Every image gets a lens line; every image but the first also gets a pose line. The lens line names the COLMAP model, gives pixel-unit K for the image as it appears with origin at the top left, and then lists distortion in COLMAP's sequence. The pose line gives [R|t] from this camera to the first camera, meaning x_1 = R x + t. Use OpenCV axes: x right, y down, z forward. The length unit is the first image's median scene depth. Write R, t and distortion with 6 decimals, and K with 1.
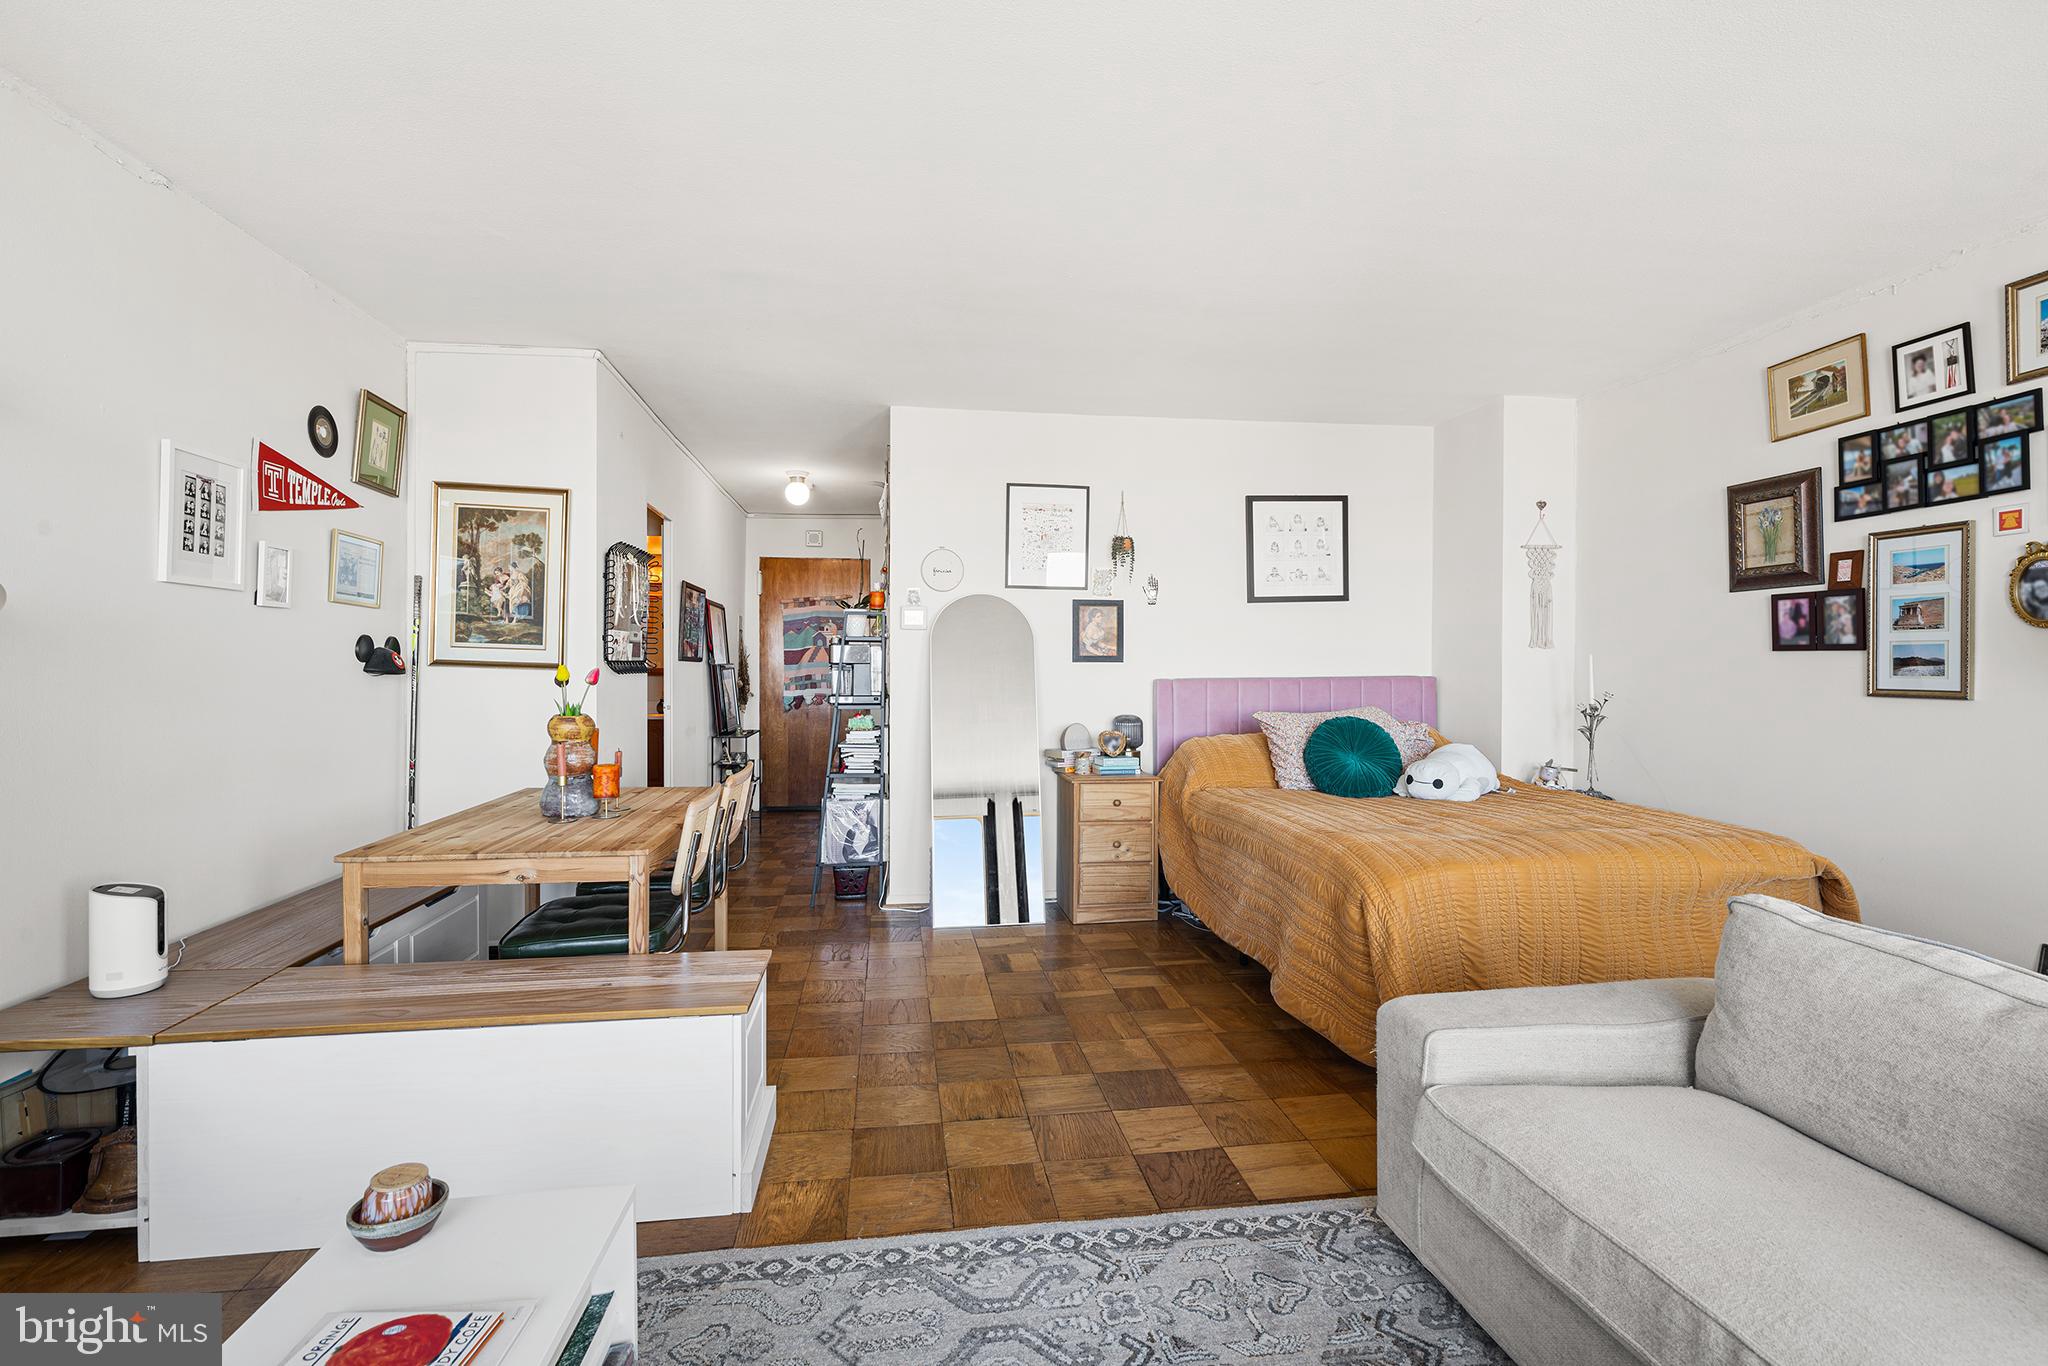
lens RADIAL K [[922.3, 0, 1028.6], [0, 922.3, 675.0], [0, 0, 1]] dist [-0.000039, 0.000693]
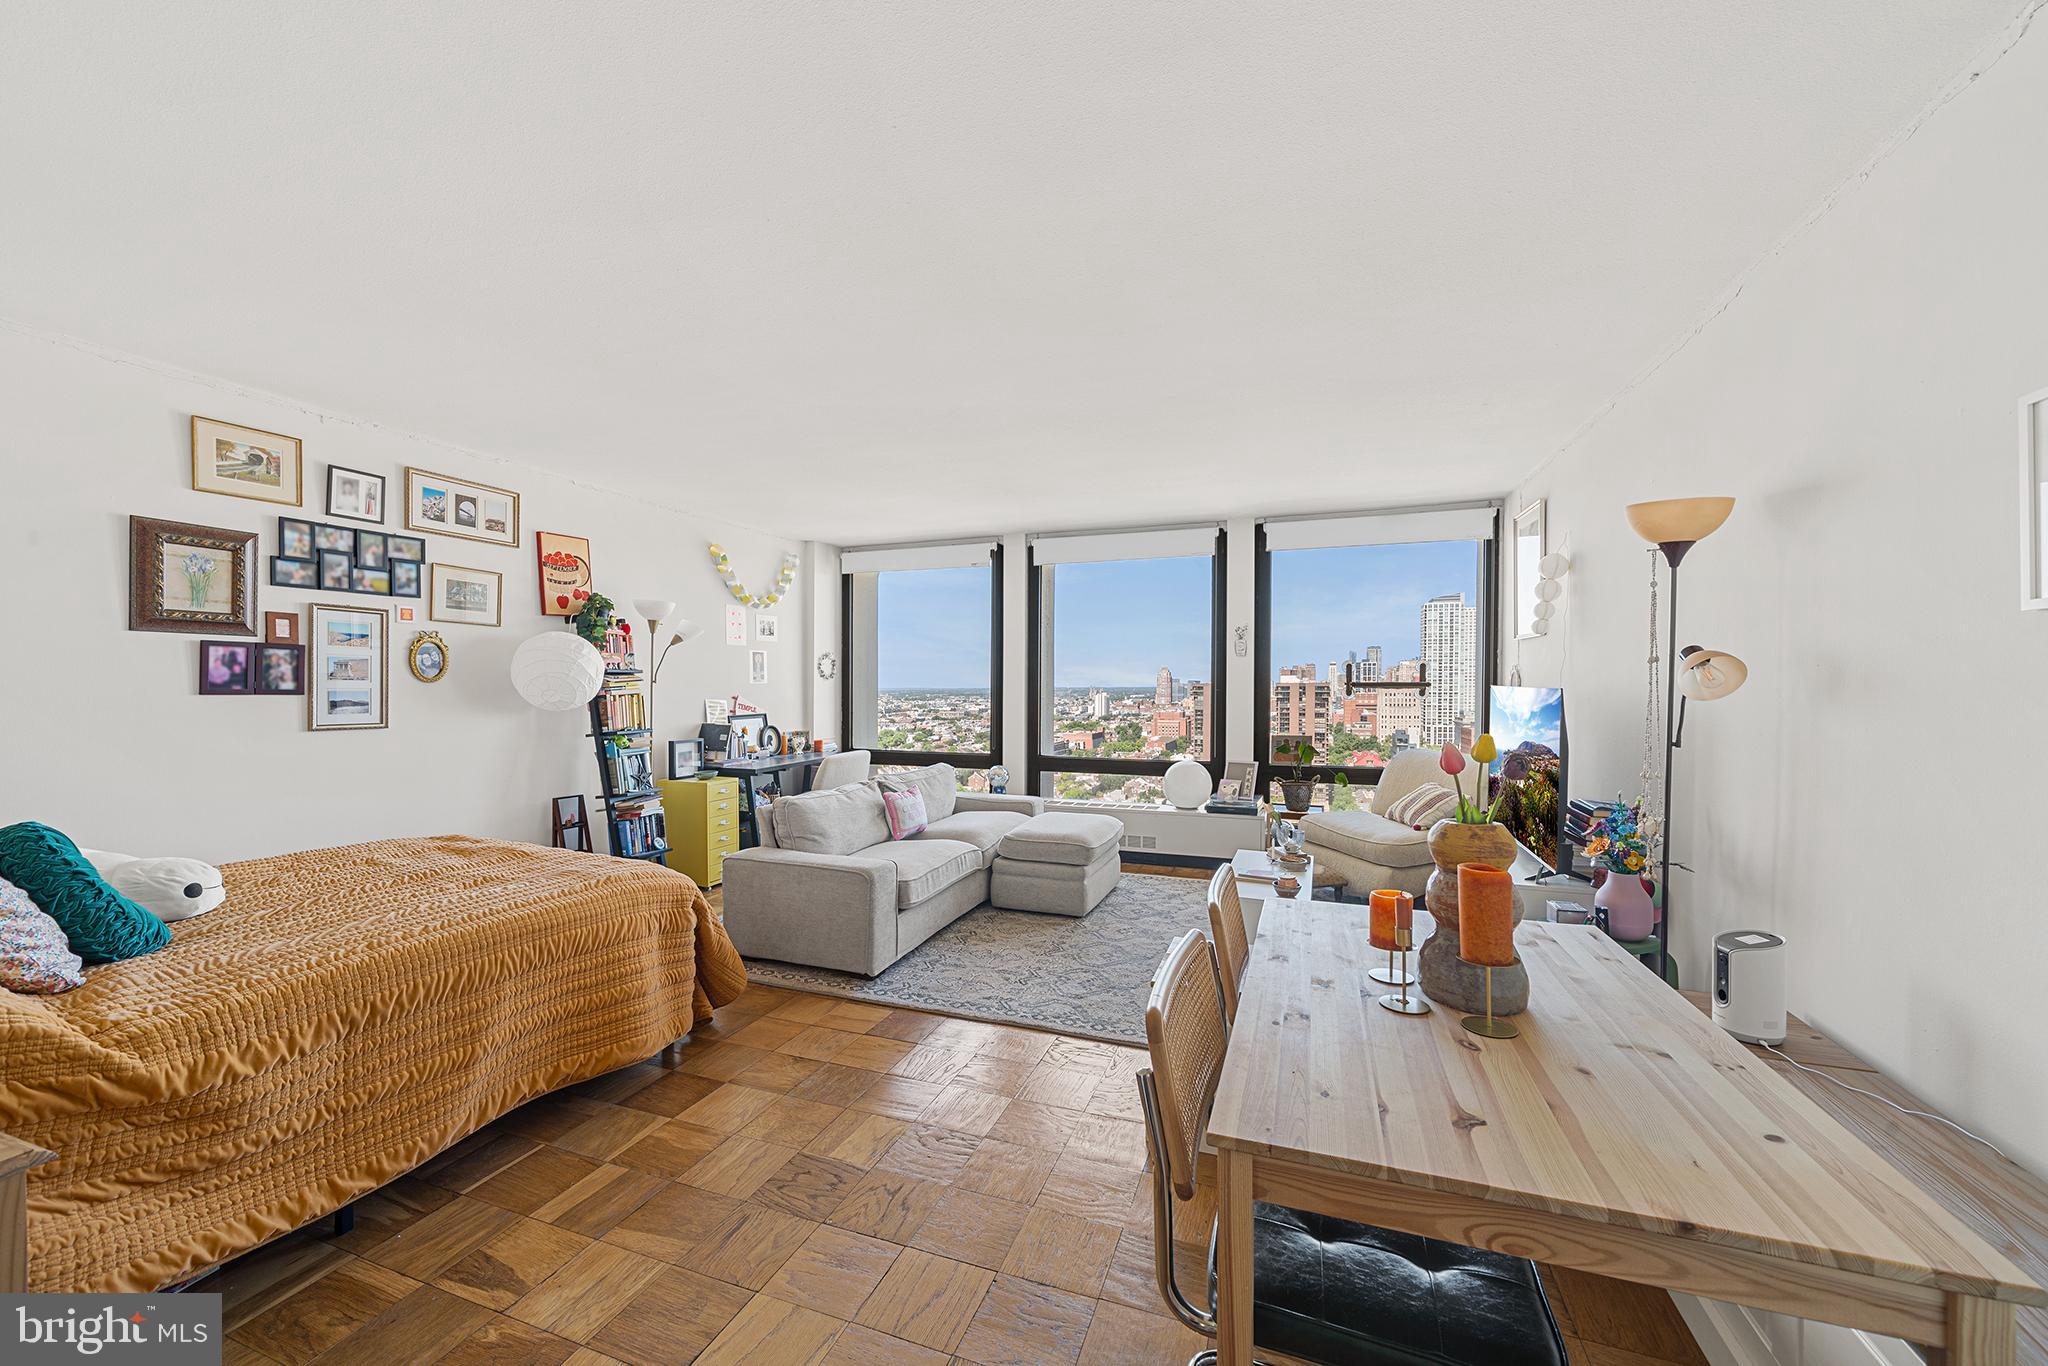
lens RADIAL K [[761.1, 0, 1022.0], [0, 761.1, 700.6], [0, 0, 1]] dist [-0.000745, -0.000239]
pose [[-0.874167, -0.010124, 0.485520, -0.441007], [0.002229, 0.999688, 0.024860, -0.041552], [-0.485621, 0.022814, -0.873872, 1.409864]]
